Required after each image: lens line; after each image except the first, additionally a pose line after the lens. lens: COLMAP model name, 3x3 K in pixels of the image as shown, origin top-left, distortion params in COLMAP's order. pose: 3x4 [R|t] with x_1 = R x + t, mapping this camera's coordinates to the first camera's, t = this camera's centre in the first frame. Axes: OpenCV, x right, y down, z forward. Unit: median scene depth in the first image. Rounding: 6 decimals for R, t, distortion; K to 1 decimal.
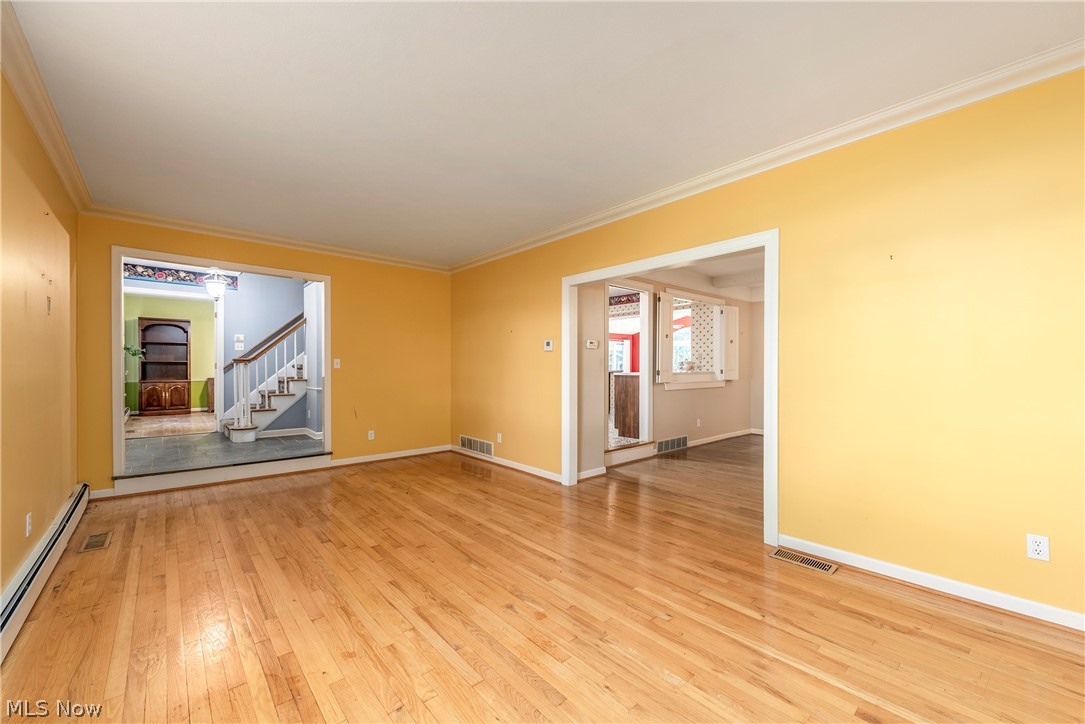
lens RADIAL K [[432.9, 0, 541.6], [0, 432.9, 368.1], [0, 0, 1]] dist [0.001819, 0.000195]
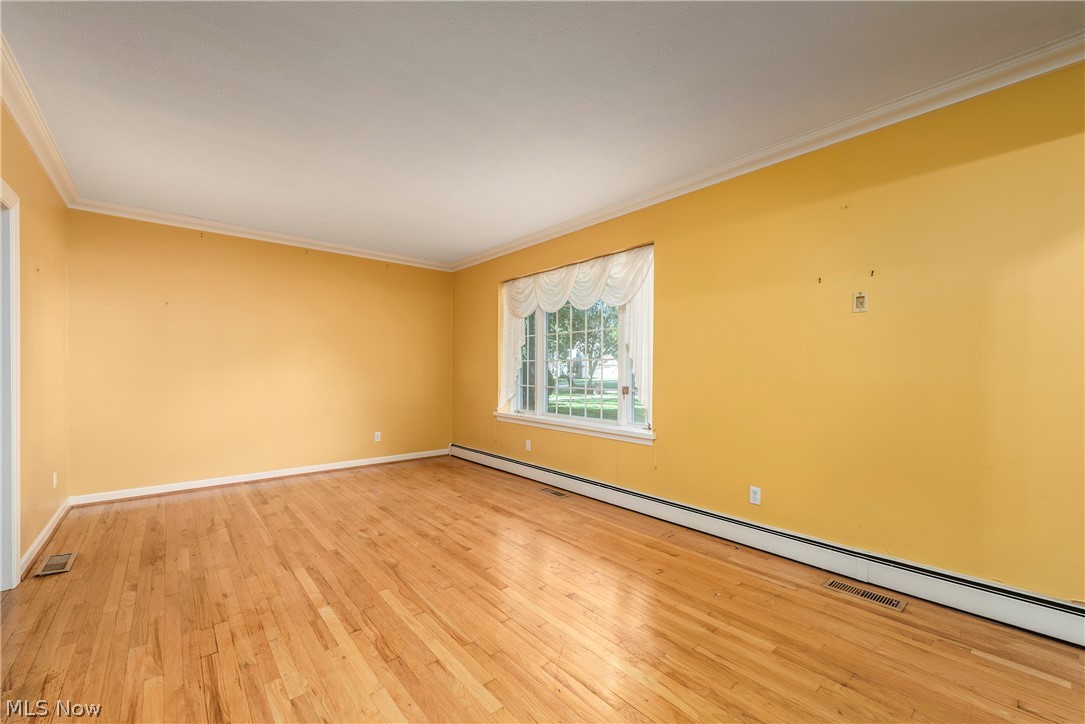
lens RADIAL K [[432.9, 0, 541.3], [0, 432.9, 366.4], [0, 0, 1]] dist [0.001819, 0.000195]
pose [[-0.999970, -0.003535, 0.006875, -0.497999], [-0.003566, 0.999984, -0.004437, -0.003807], [-0.006859, -0.004462, -0.999967, 1.967141]]
